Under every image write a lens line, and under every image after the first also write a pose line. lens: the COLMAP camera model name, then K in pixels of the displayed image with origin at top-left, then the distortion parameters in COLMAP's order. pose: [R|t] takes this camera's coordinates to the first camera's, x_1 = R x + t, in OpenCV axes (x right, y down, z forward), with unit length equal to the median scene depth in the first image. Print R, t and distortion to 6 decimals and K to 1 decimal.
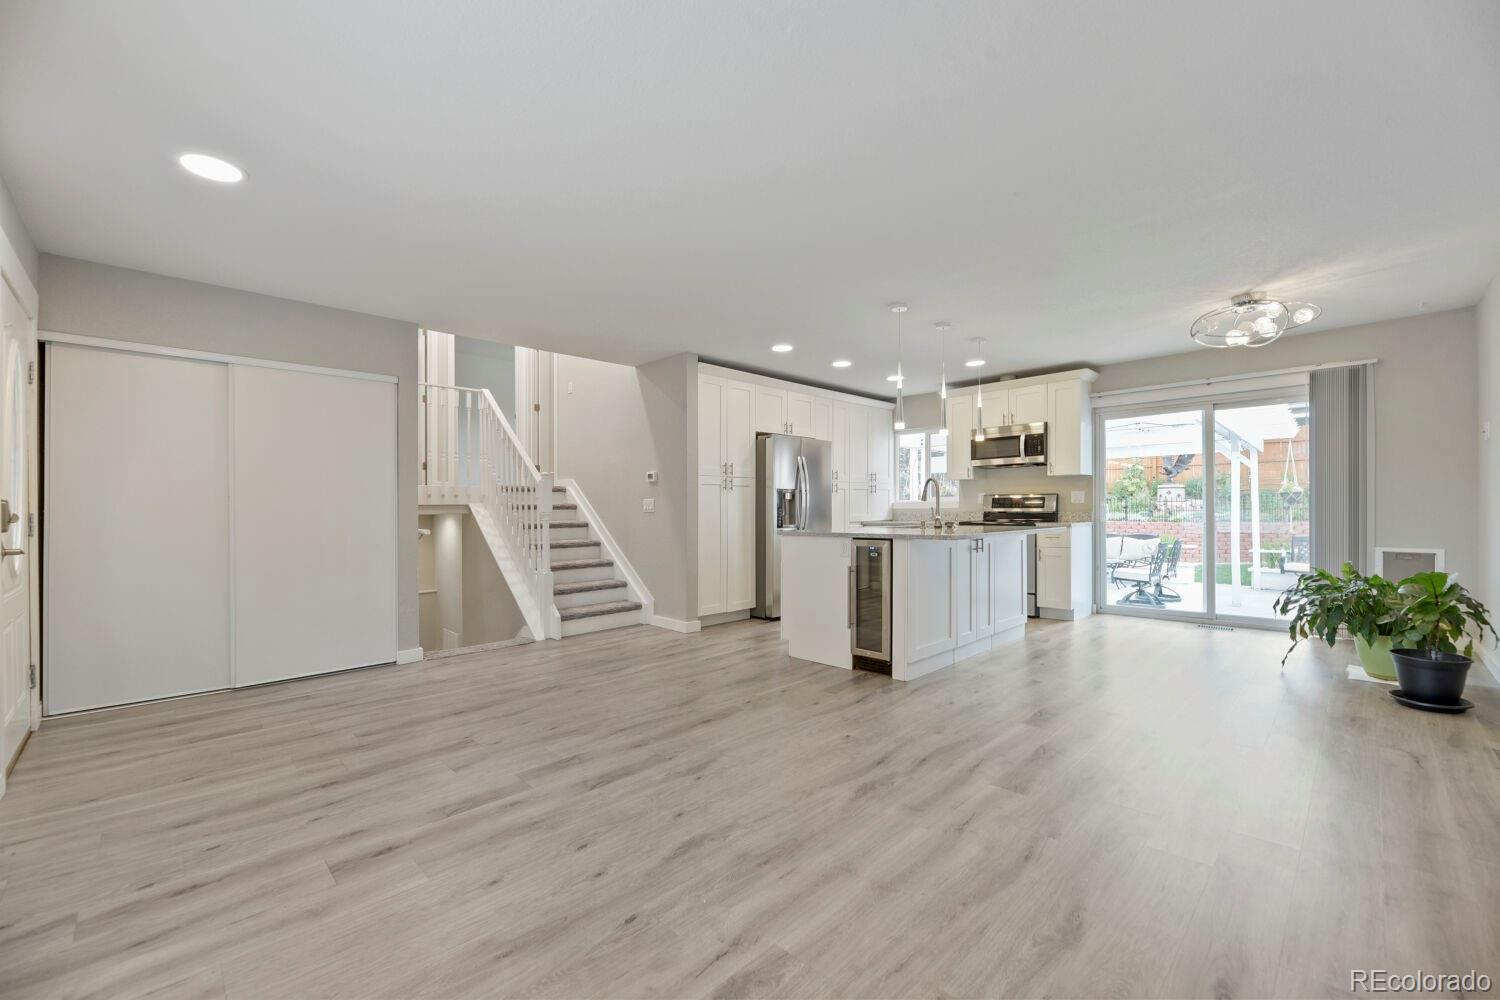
lens RADIAL K [[619.0, 0, 743.4], [0, 619.0, 507.7], [0, 0, 1]] dist [-0.006340, -0.000525]
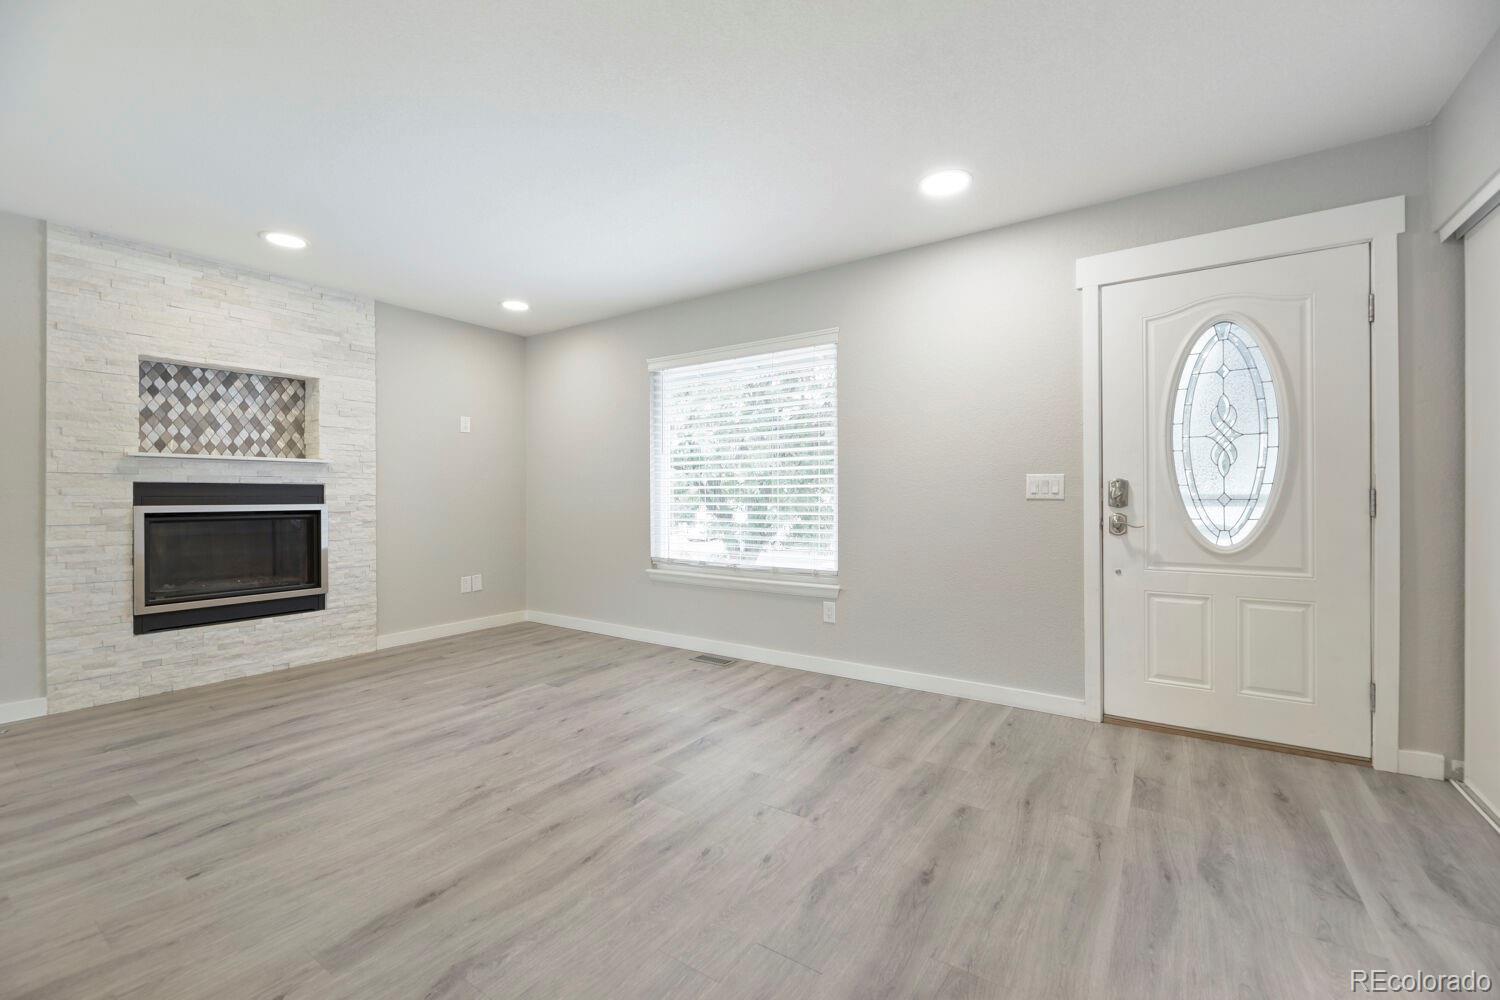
lens RADIAL K [[619.0, 0, 738.7], [0, 619.0, 498.5], [0, 0, 1]] dist [-0.006340, -0.000525]
pose [[-0.981403, 0.015579, -0.191327, -0.175296], [0.014399, 0.999868, 0.007558, 0.004708], [0.191420, 0.004663, -0.981497, 1.222278]]
